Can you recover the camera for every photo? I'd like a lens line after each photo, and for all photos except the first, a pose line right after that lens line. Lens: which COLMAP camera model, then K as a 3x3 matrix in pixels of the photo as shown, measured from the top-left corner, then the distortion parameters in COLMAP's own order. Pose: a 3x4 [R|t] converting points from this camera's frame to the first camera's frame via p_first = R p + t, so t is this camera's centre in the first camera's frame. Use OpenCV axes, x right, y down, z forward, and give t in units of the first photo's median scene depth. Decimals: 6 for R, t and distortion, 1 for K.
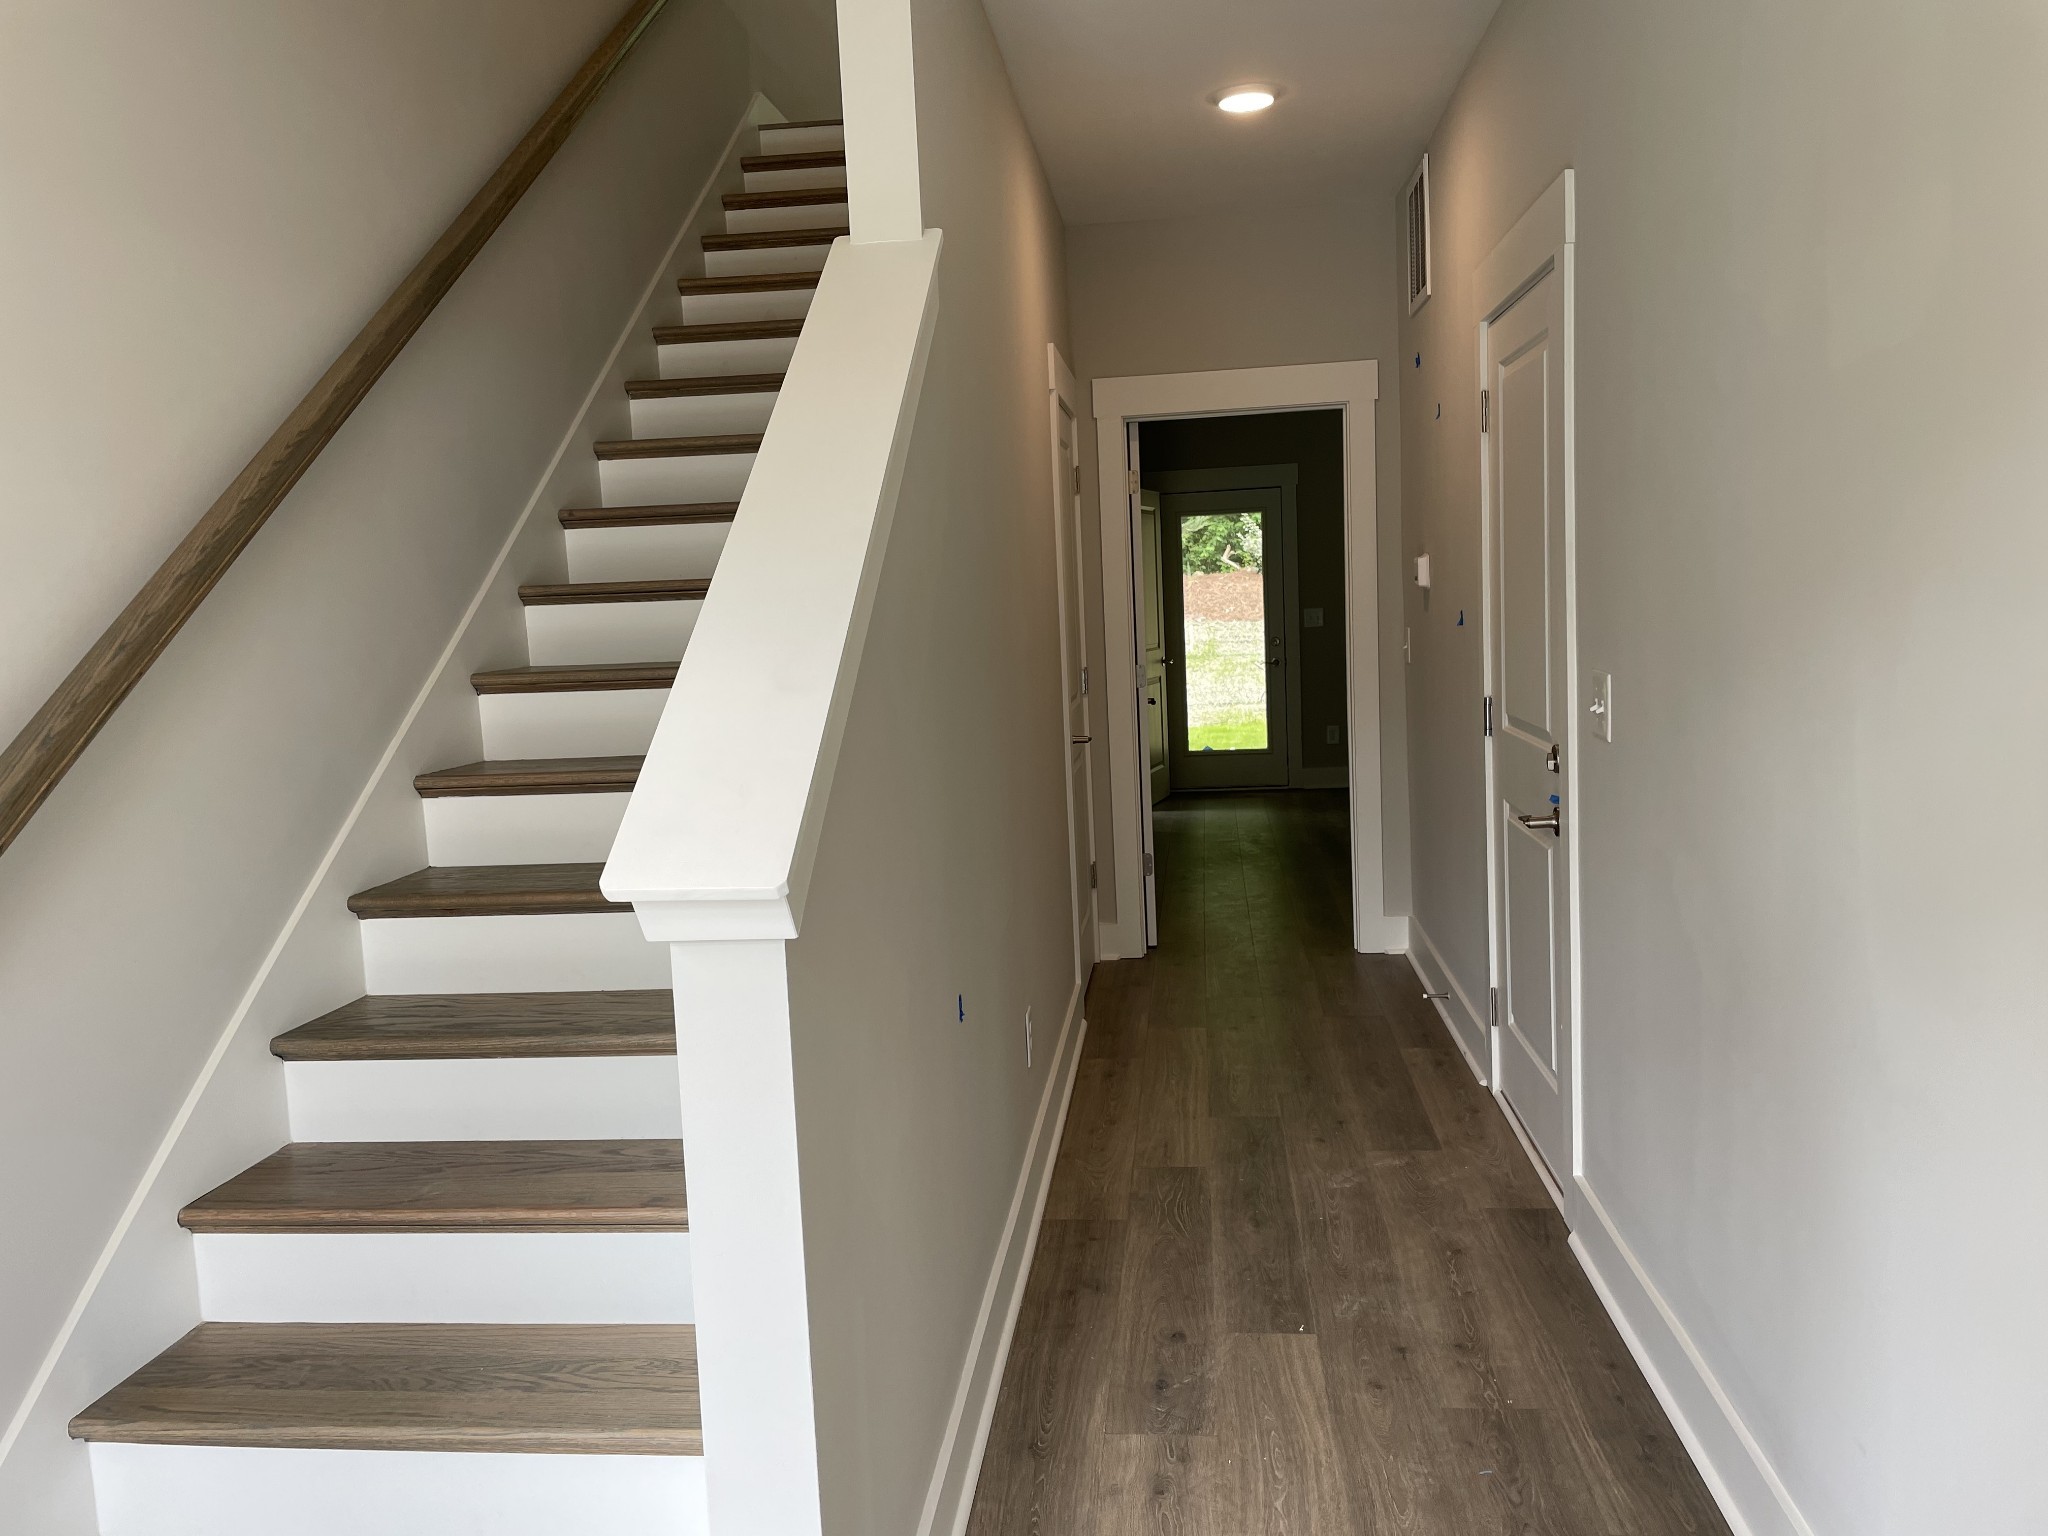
lens RADIAL K [[1561.5, 0, 1019.9], [0, 1561.5, 748.8], [0, 0, 1]] dist [0.090376, -0.118914]
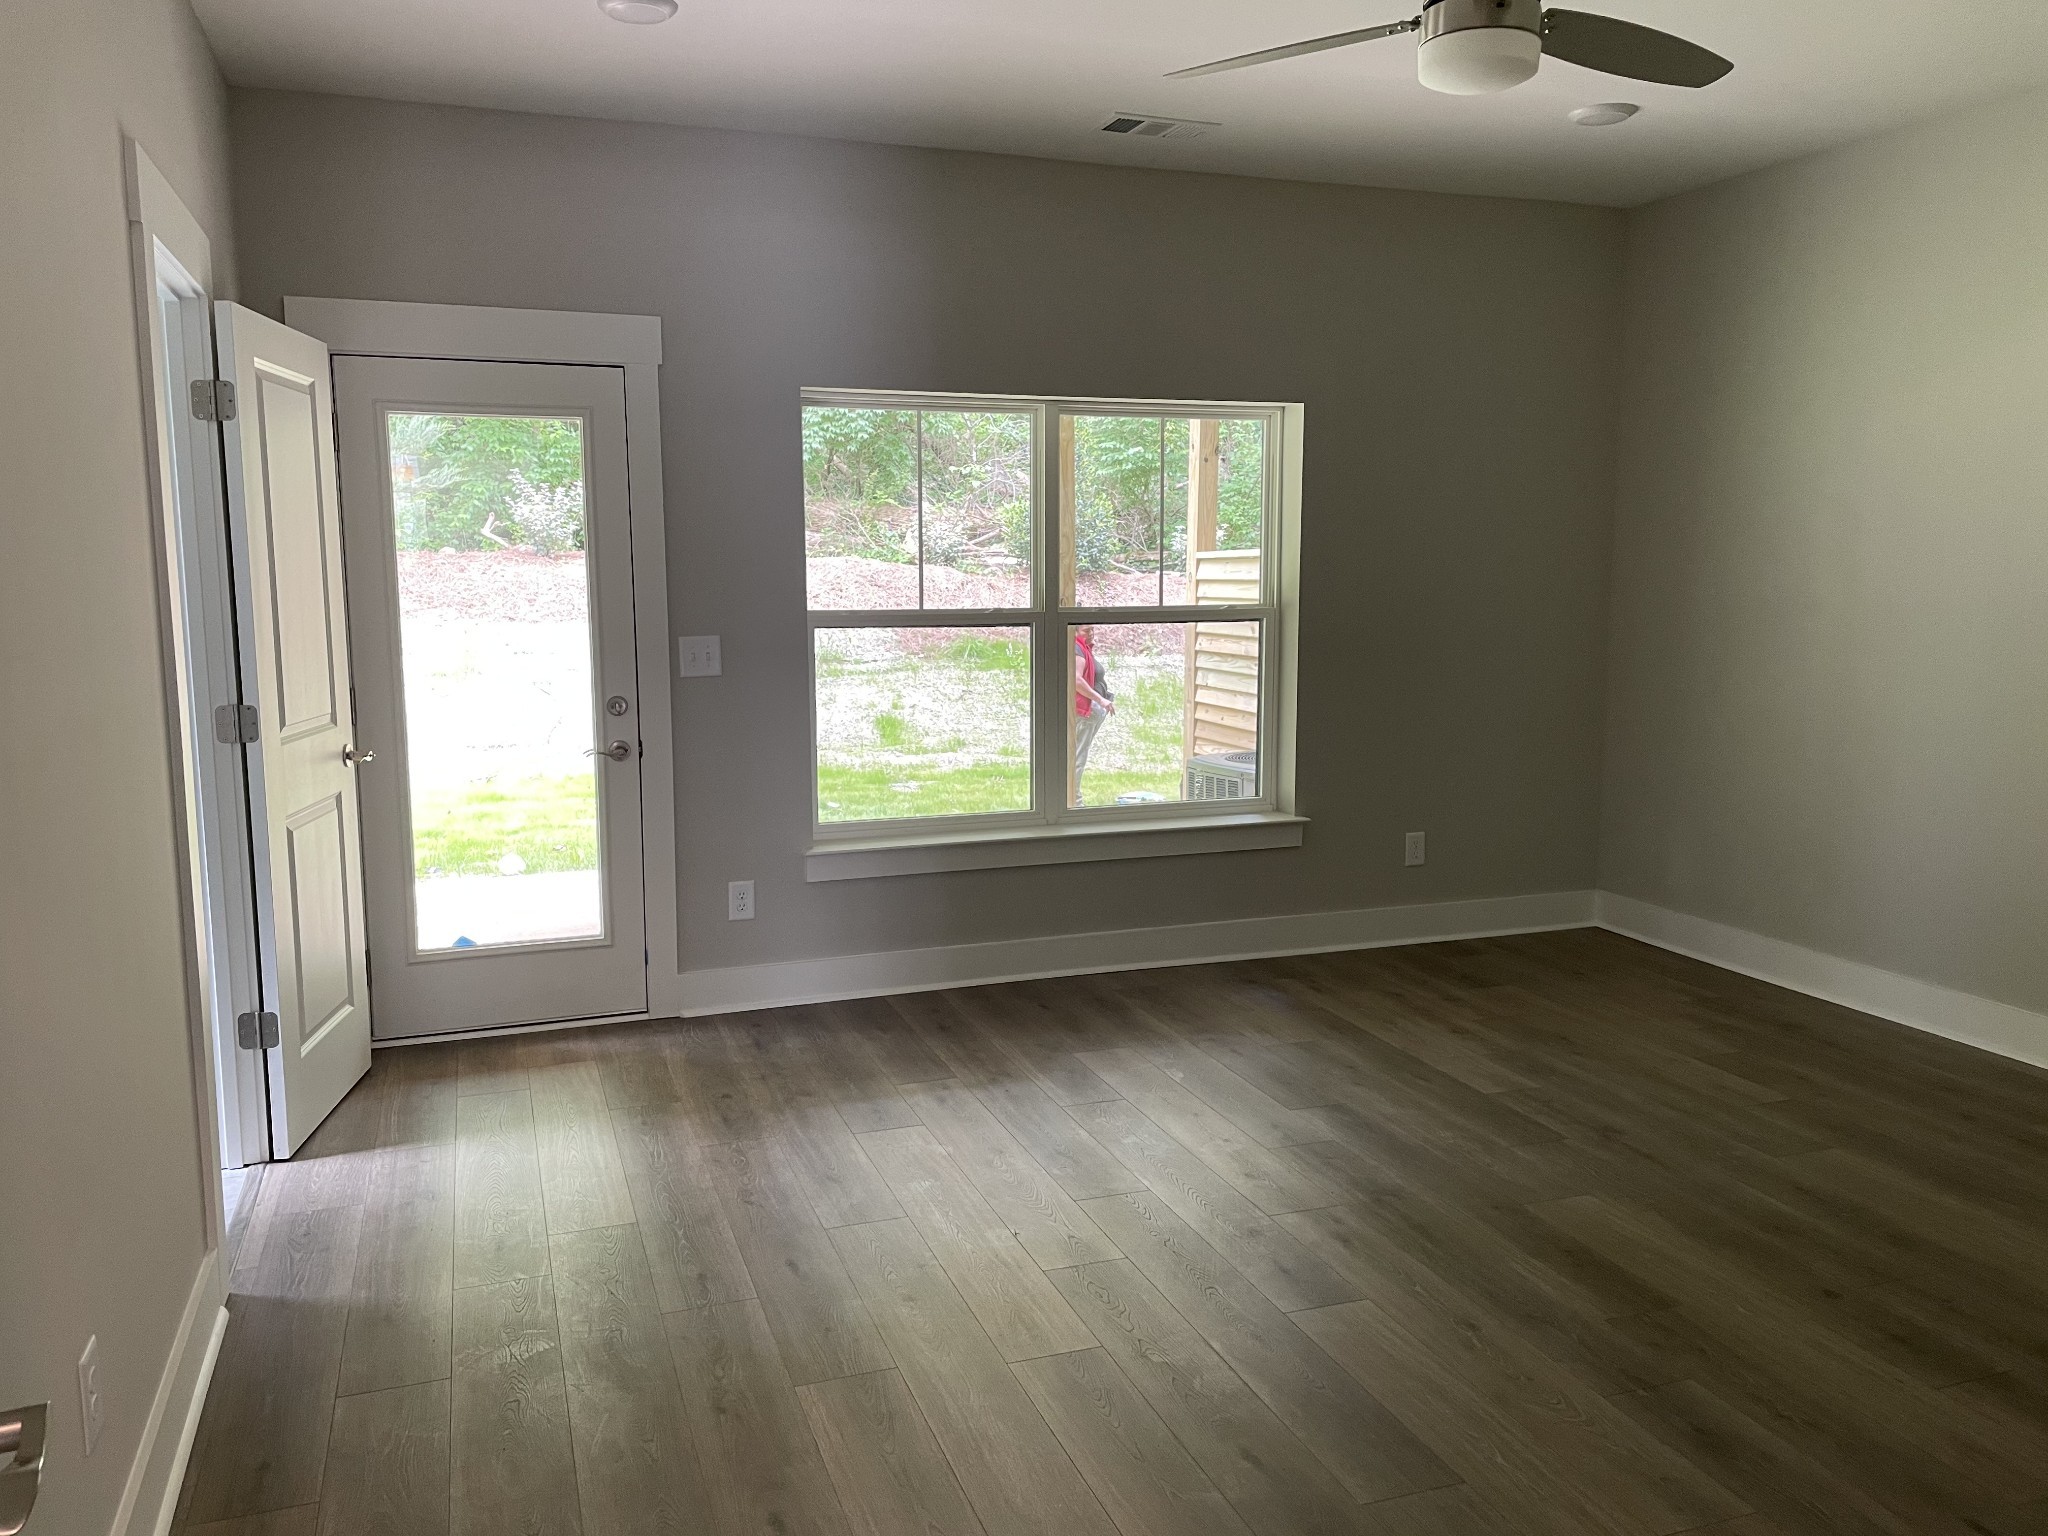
lens RADIAL K [[1561.5, 0, 1019.9], [0, 1561.5, 748.8], [0, 0, 1]] dist [0.090376, -0.118914]
pose [[0.897092, -0.013141, 0.441648, 0.037964], [0.009546, 0.999901, 0.010362, -0.034581], [-0.441741, -0.005079, 0.897128, 0.311172]]
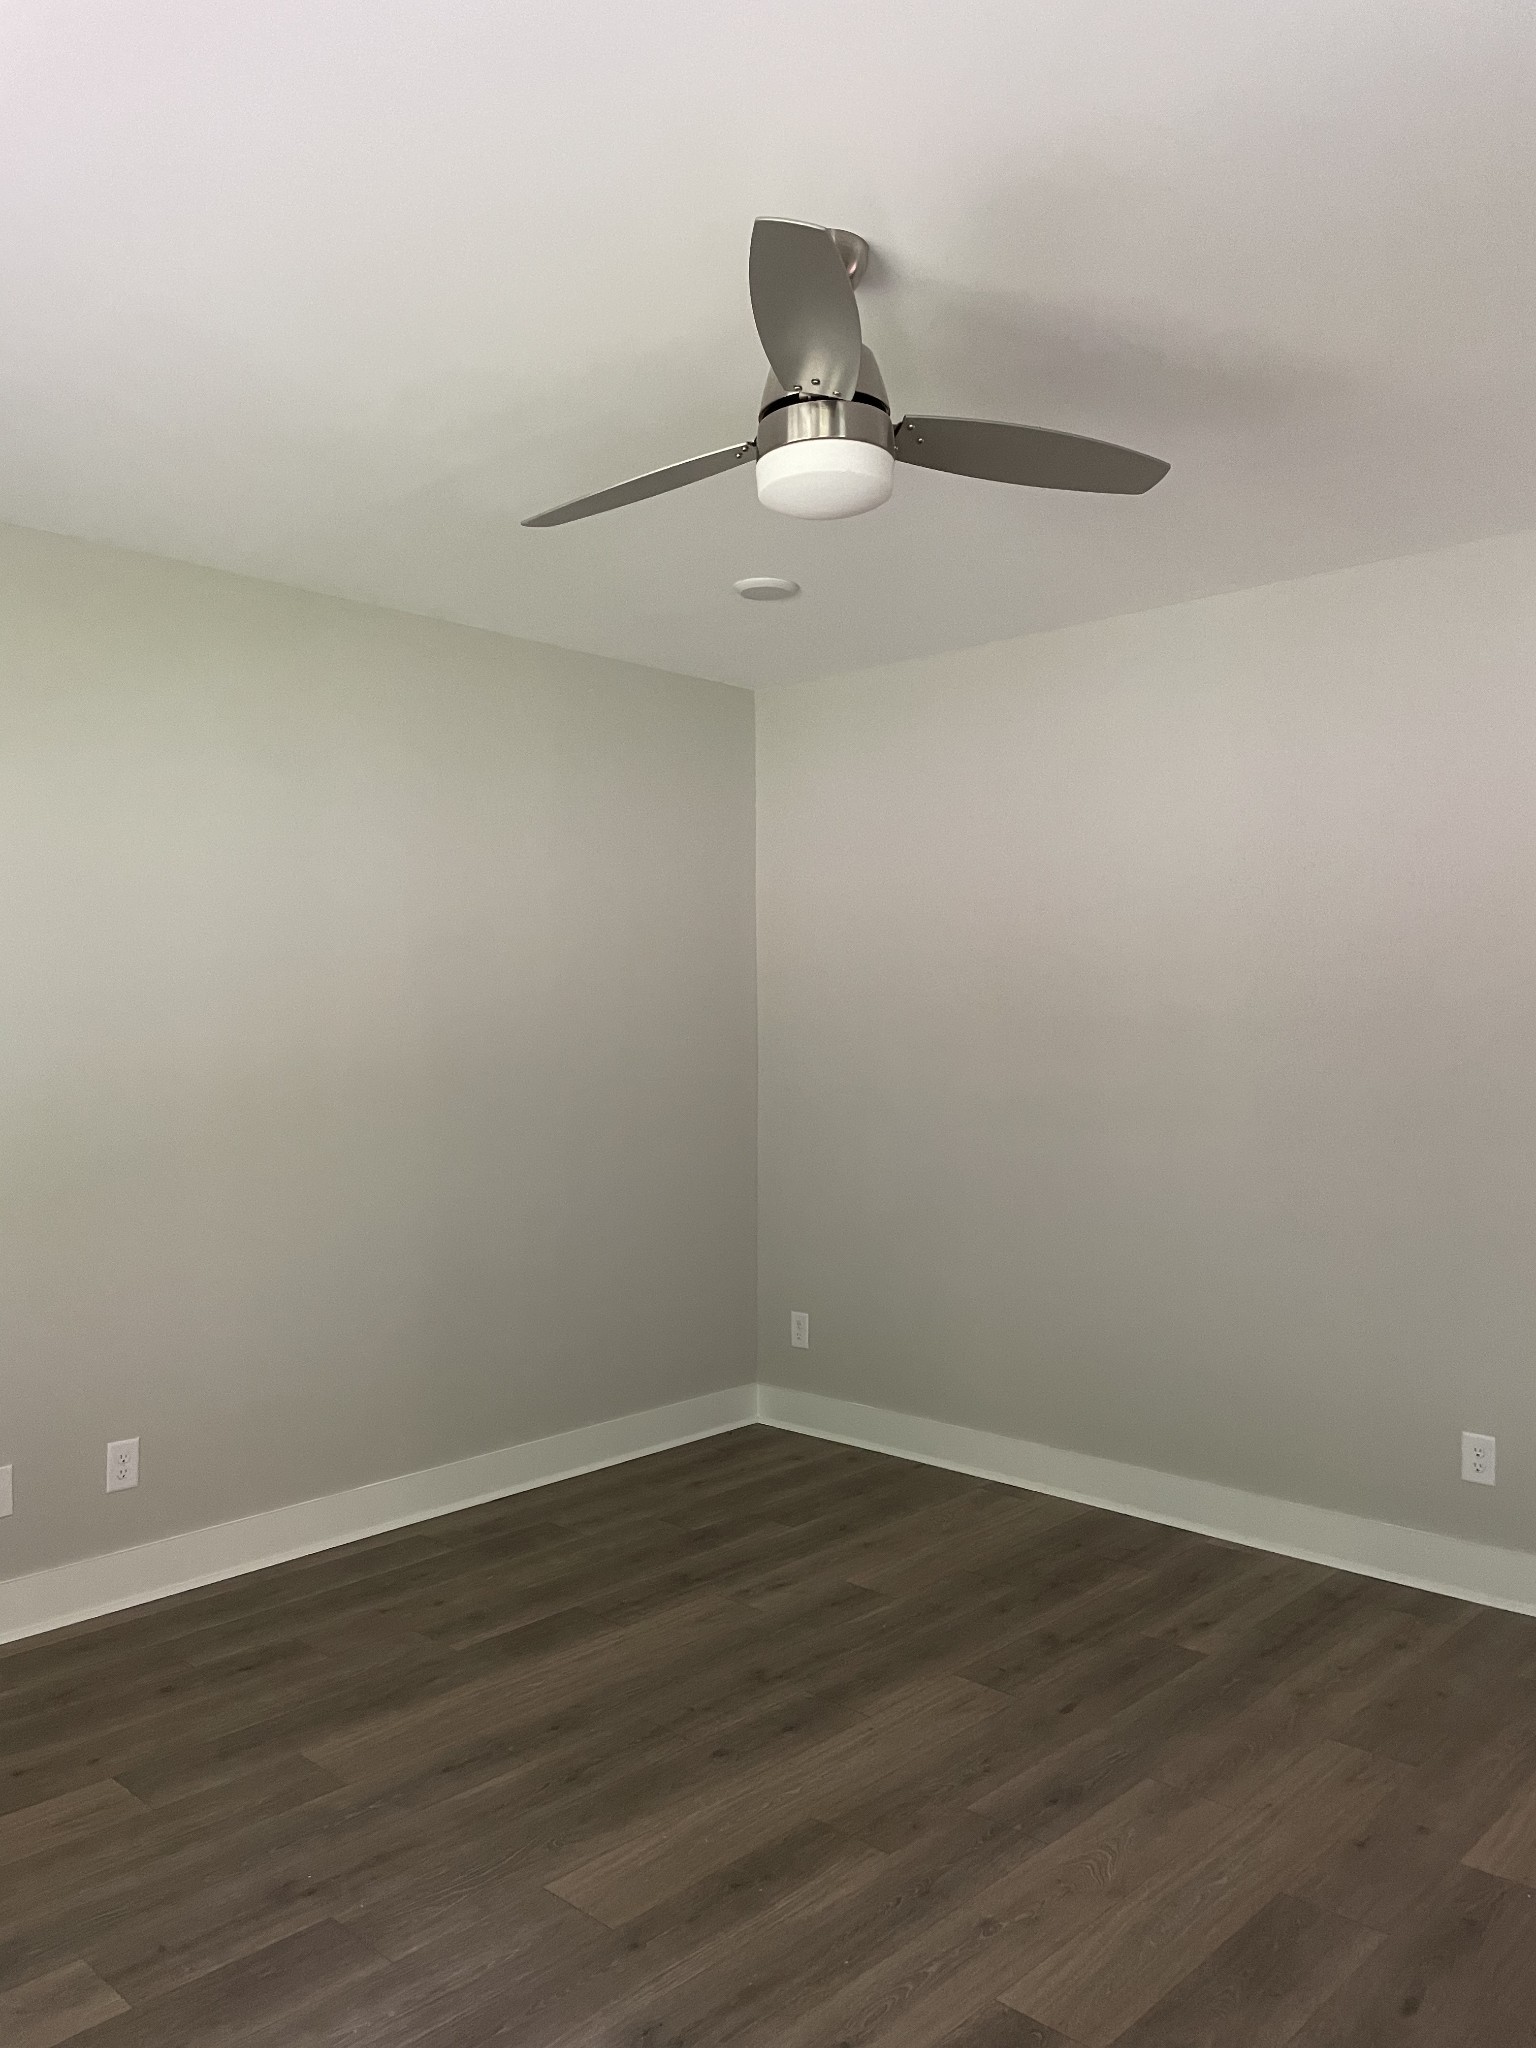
lens RADIAL K [[1561.5, 0, 768.0], [0, 1561.5, 1024.0], [0, 0, 1]] dist [0.090376, -0.118914]
pose [[-0.798107, 0.043017, 0.600978, 0.071074], [0.101751, 0.992745, 0.064068, -0.059570], [-0.593862, 0.112283, -0.796694, 0.513759]]
